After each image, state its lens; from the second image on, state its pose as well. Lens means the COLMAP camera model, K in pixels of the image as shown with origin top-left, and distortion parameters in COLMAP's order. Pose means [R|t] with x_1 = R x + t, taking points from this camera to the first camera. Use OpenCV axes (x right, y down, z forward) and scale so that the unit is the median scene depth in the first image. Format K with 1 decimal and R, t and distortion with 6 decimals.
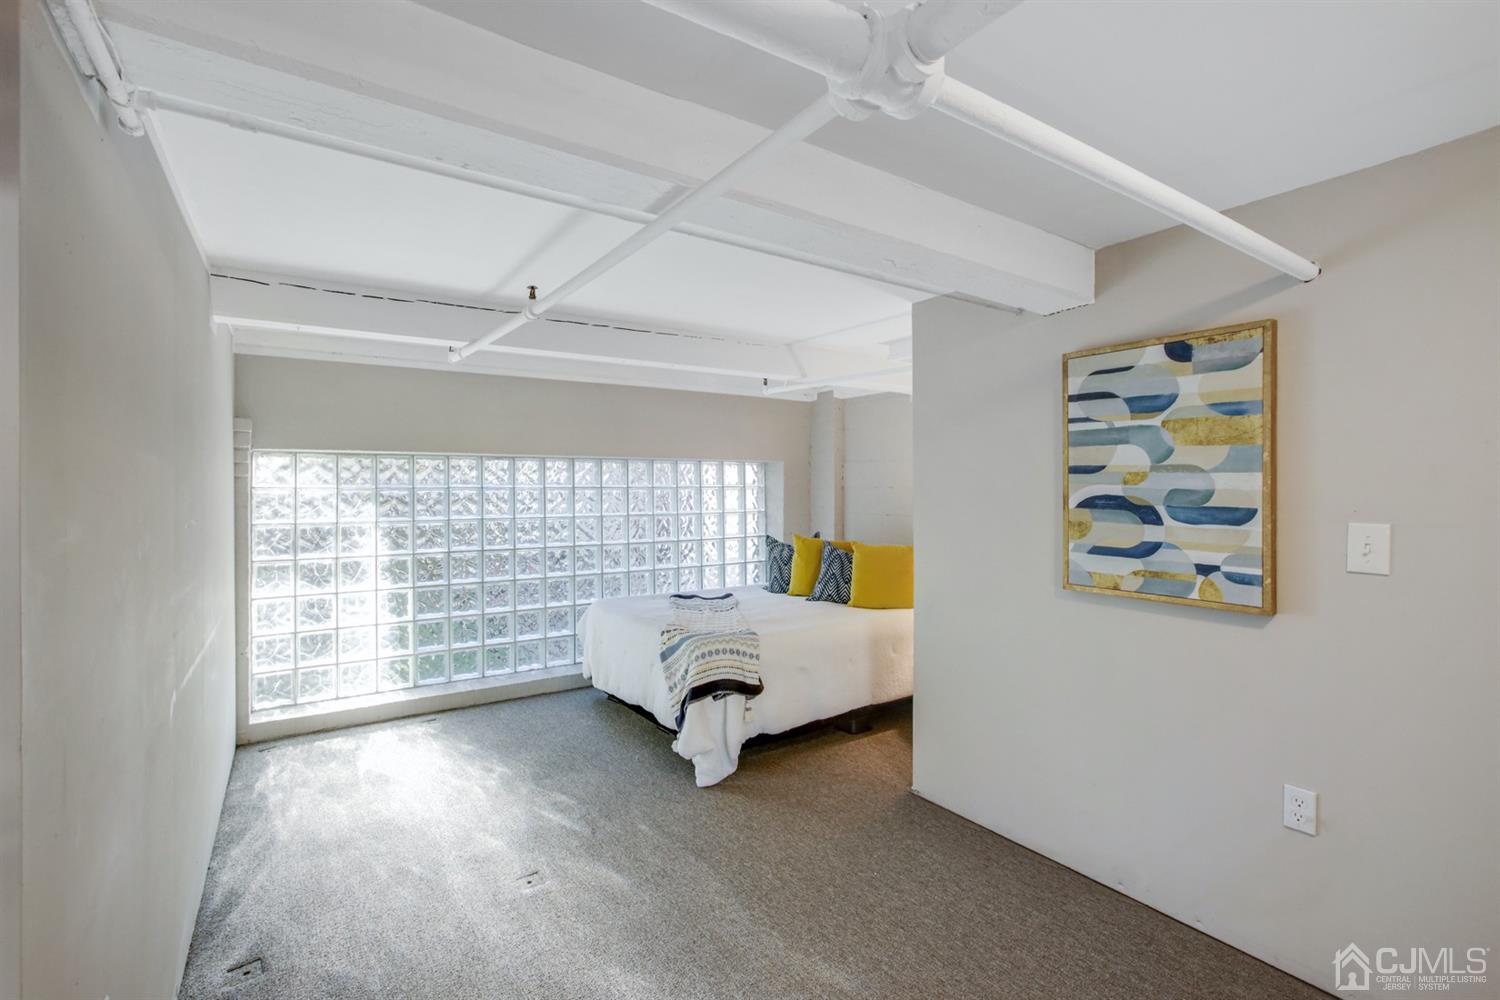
lens RADIAL K [[687.9, 0, 744.9], [0, 687.9, 491.3], [0, 0, 1]] dist [-0.044710, 0.007808]
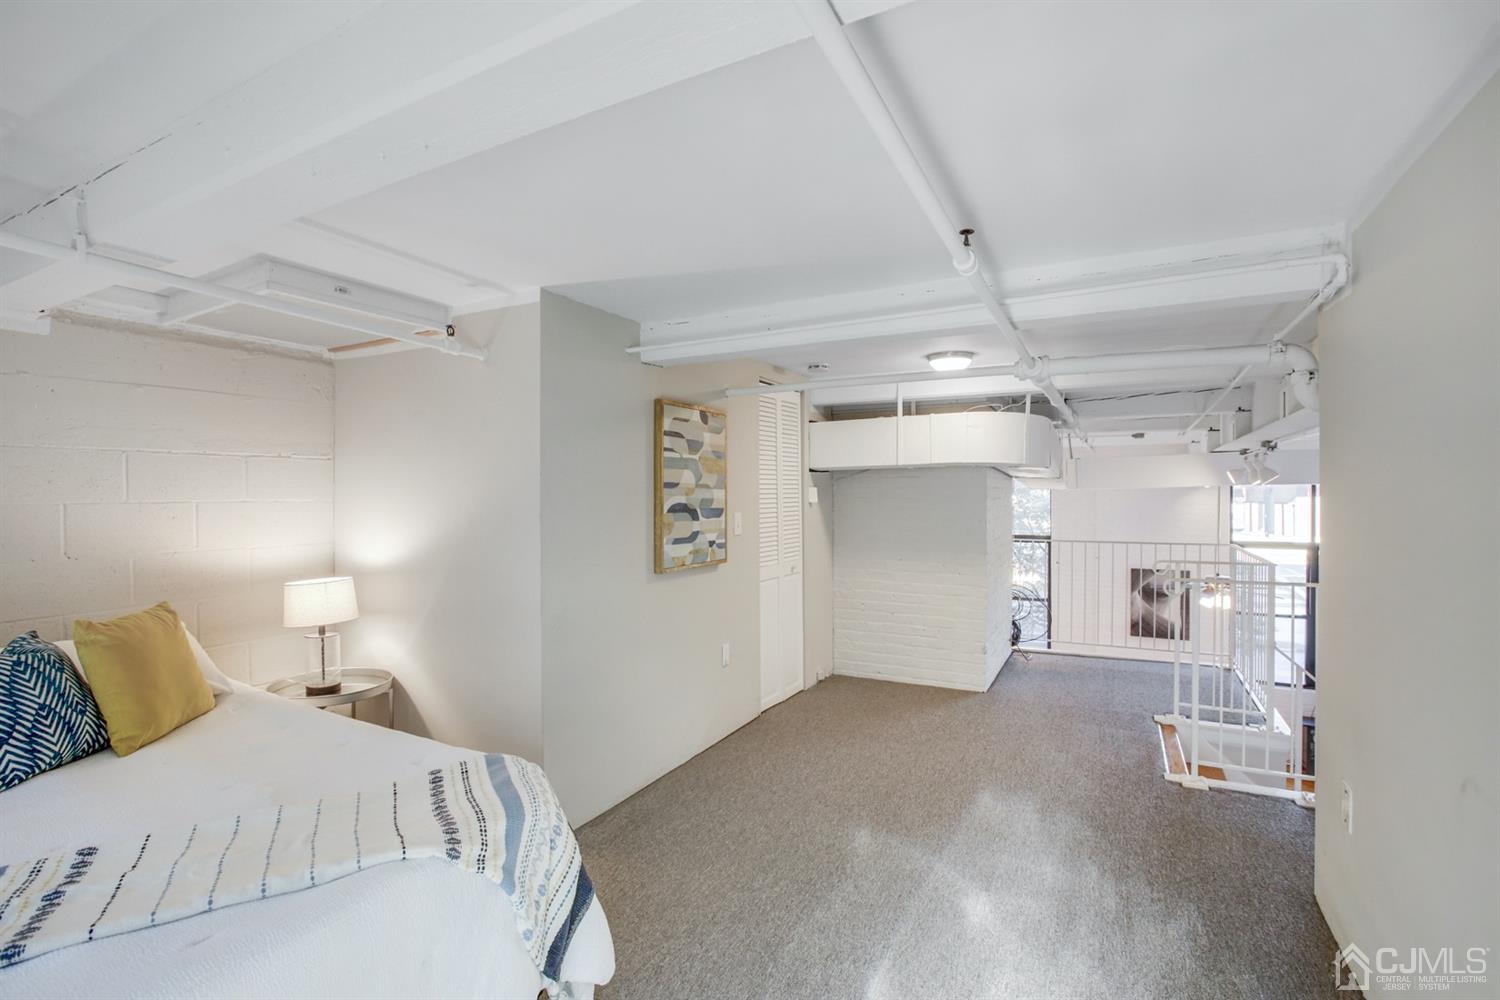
lens RADIAL K [[687.9, 0, 749.1], [0, 687.9, 503.5], [0, 0, 1]] dist [-0.044710, 0.007808]
pose [[-0.469717, -0.012337, 0.882731, -0.901000], [0.007912, 0.999803, 0.018183, -0.020225], [-0.882782, 0.015525, -0.469527, 1.647776]]
